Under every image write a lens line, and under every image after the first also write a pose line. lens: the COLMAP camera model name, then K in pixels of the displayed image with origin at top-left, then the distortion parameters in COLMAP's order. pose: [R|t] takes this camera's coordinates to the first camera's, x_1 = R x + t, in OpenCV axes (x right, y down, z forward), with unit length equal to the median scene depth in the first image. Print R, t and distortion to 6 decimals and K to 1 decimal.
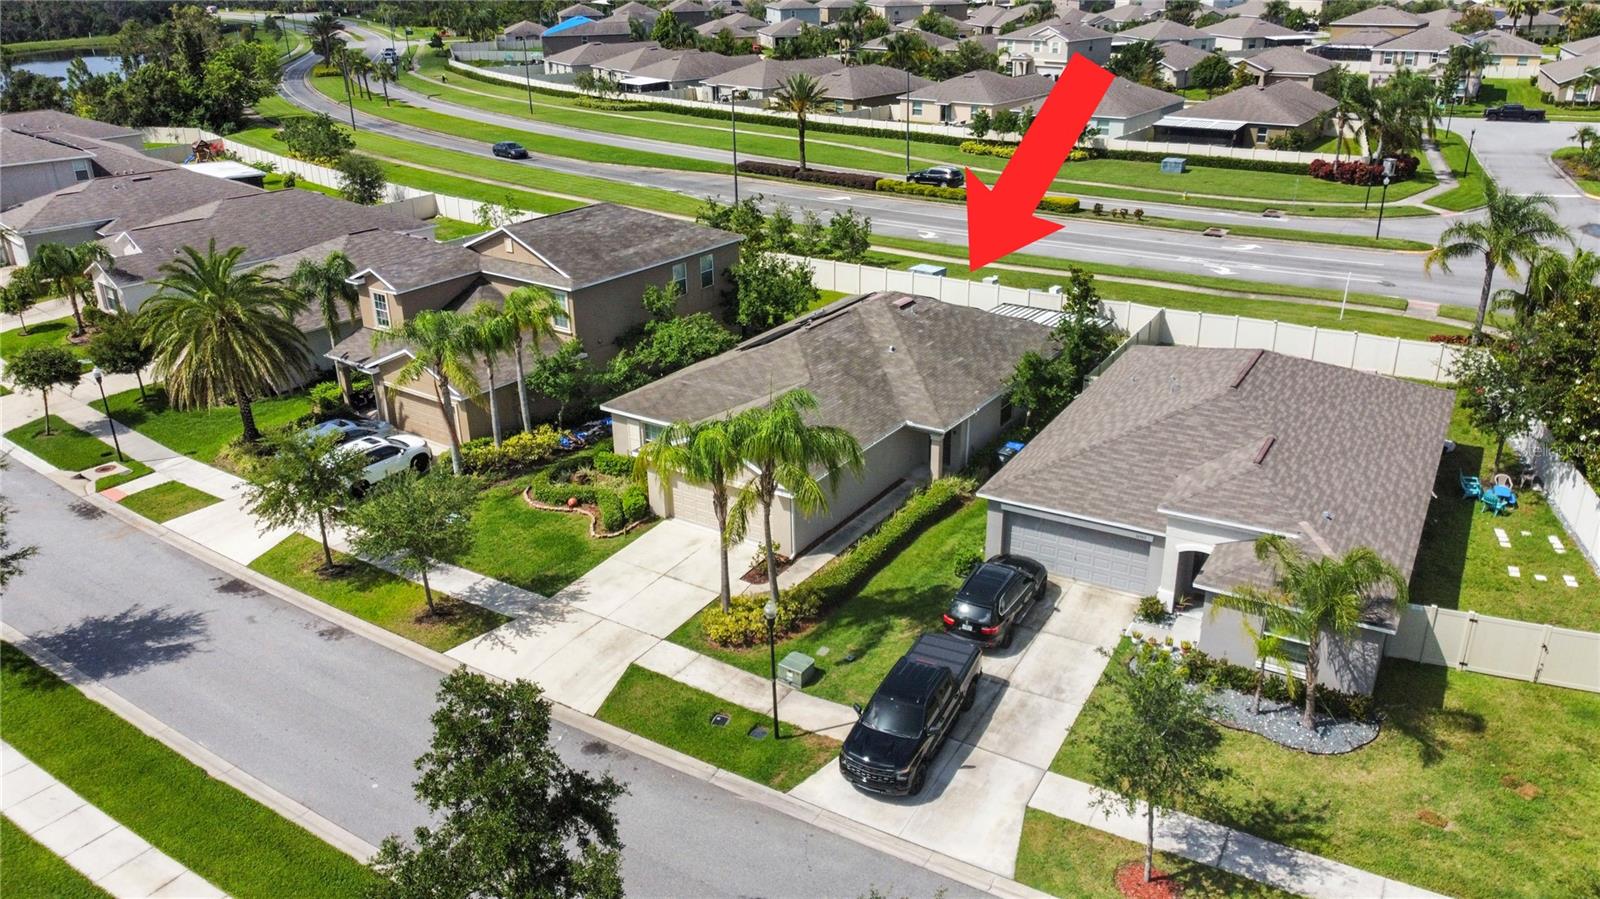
lens RADIAL K [[1150.8, 0, 800.0], [0, 1150.8, 449.5], [0, 0, 1]] dist [-0.003463, -0.001218]
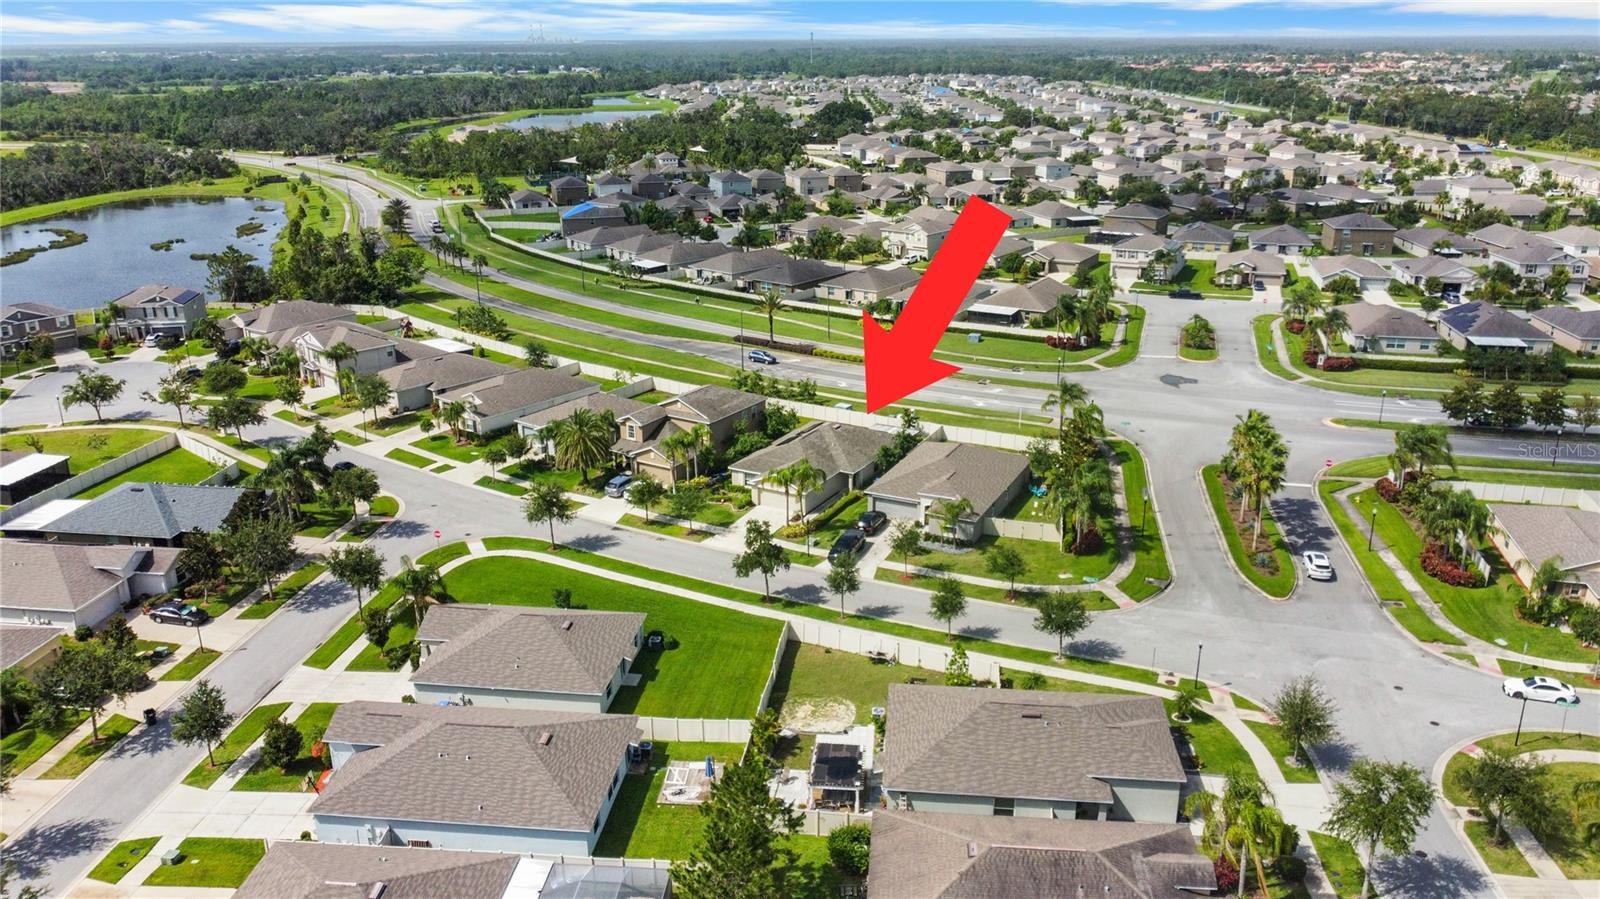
lens RADIAL K [[1026.6, 0, 800.0], [0, 1026.6, 449.5], [0, 0, 1]] dist [-0.075014, 0.073861]
pose [[0.997072, -0.014068, 0.075157, -0.157044], [0.019371, 0.997337, -0.070304, 0.080432], [-0.073968, 0.071554, 0.994690, -1.215406]]
